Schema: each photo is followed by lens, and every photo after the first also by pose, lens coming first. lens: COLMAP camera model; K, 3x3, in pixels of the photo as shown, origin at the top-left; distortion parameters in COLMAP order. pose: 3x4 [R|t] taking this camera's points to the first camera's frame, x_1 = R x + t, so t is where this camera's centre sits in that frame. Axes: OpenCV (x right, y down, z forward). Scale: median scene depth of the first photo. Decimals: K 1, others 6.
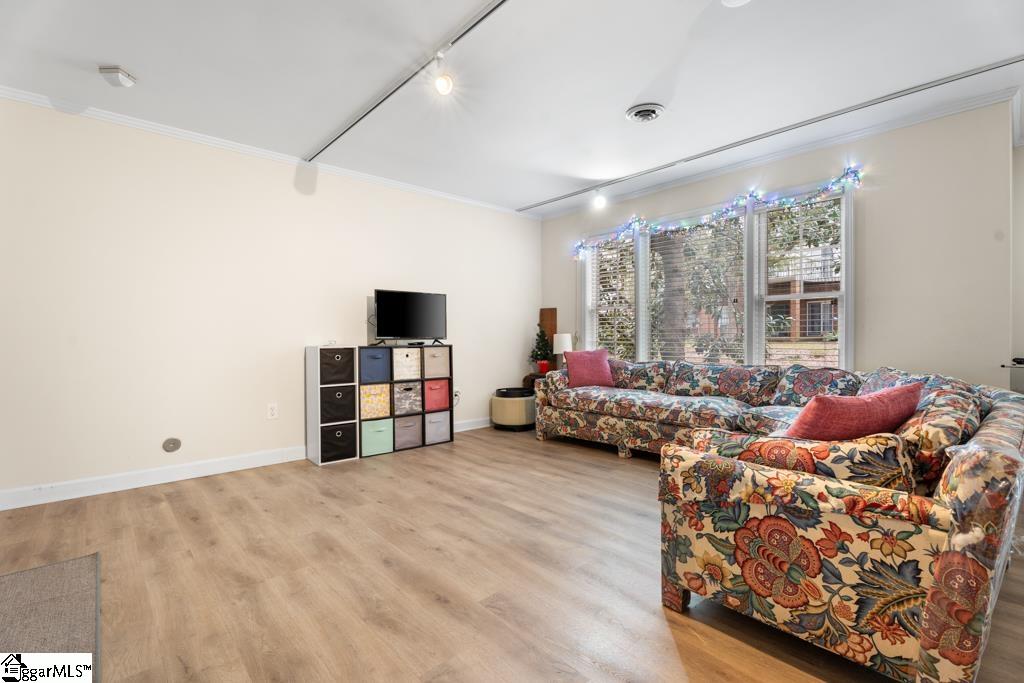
lens RADIAL K [[461.2, 0, 513.9], [0, 461.2, 338.1], [0, 0, 1]] dist [-0.000728, -0.000082]
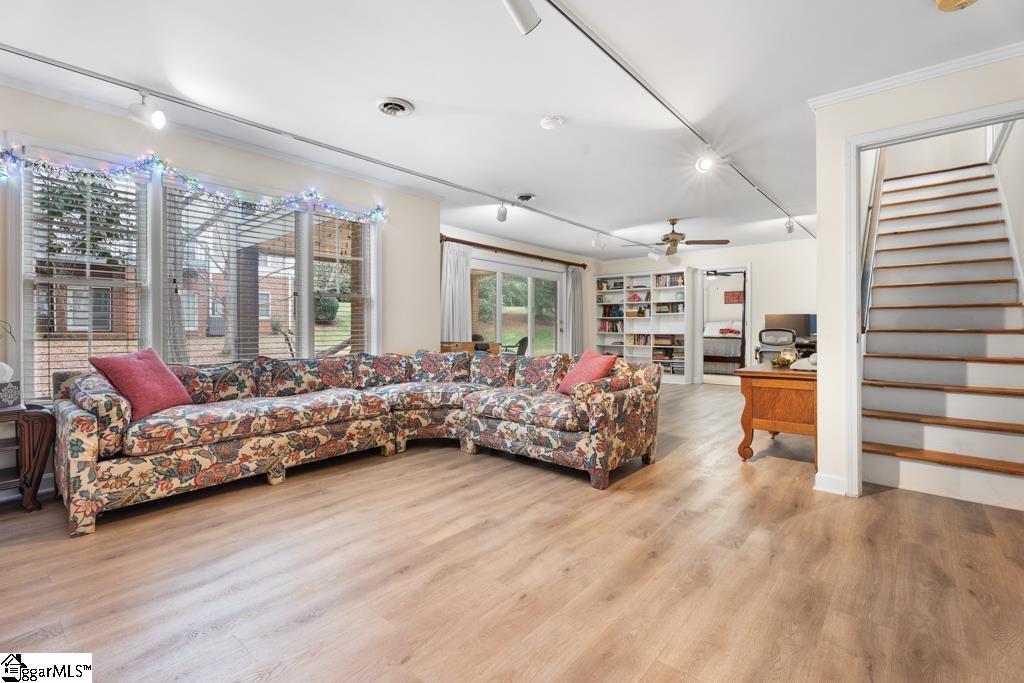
lens RADIAL K [[455.3, 0, 515.1], [0, 455.3, 328.0], [0, 0, 1]] dist [0.001895, 0.000343]
pose [[-0.121579, 0.003632, 0.992575, -0.631494], [0.003550, 0.999988, -0.003224, -0.003198], [-0.992575, 0.003132, -0.121591, 0.742491]]
